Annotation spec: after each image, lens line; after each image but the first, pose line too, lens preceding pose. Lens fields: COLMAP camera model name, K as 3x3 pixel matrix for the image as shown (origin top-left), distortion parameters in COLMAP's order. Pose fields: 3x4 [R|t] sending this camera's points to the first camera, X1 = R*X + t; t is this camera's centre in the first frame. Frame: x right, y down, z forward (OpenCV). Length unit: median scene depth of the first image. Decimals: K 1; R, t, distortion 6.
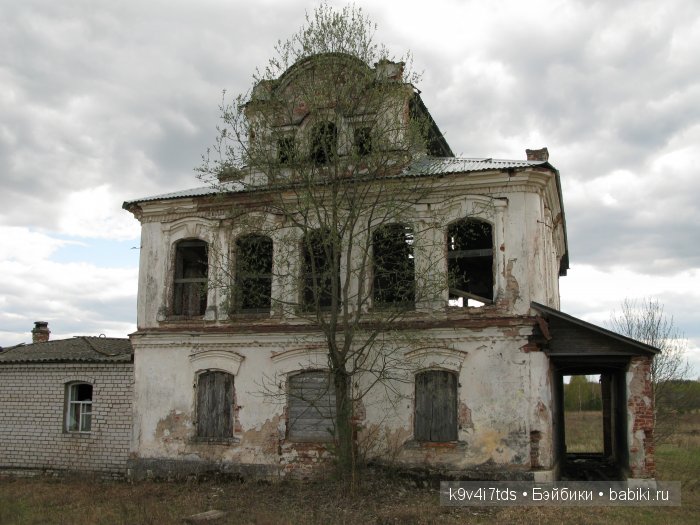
lens RADIAL K [[708.6, 0, 348.7], [0, 708.6, 265.8], [0, 0, 1]] dist [-0.147203, 0.000000]
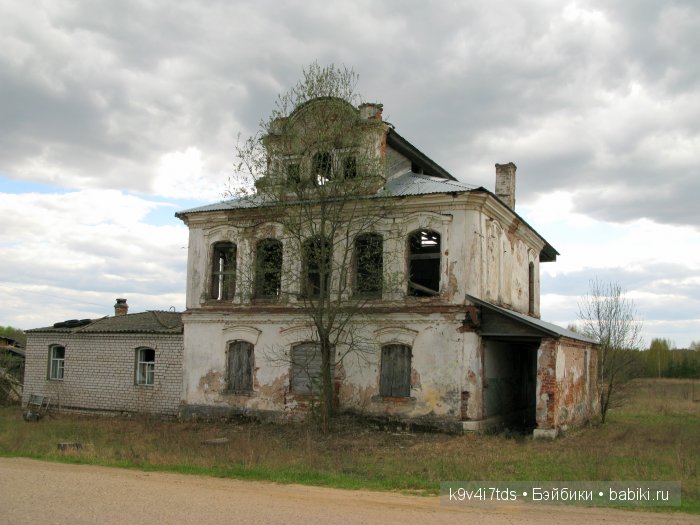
lens RADIAL K [[708.6, 0, 351.2], [0, 708.6, 262.2], [0, 0, 1]] dist [-0.147203, 0.000000]
pose [[0.992232, 0.002165, -0.124380, 0.196930], [0.004317, 0.998647, 0.051819, -0.074021], [0.124324, -0.051953, 0.990881, -0.320170]]
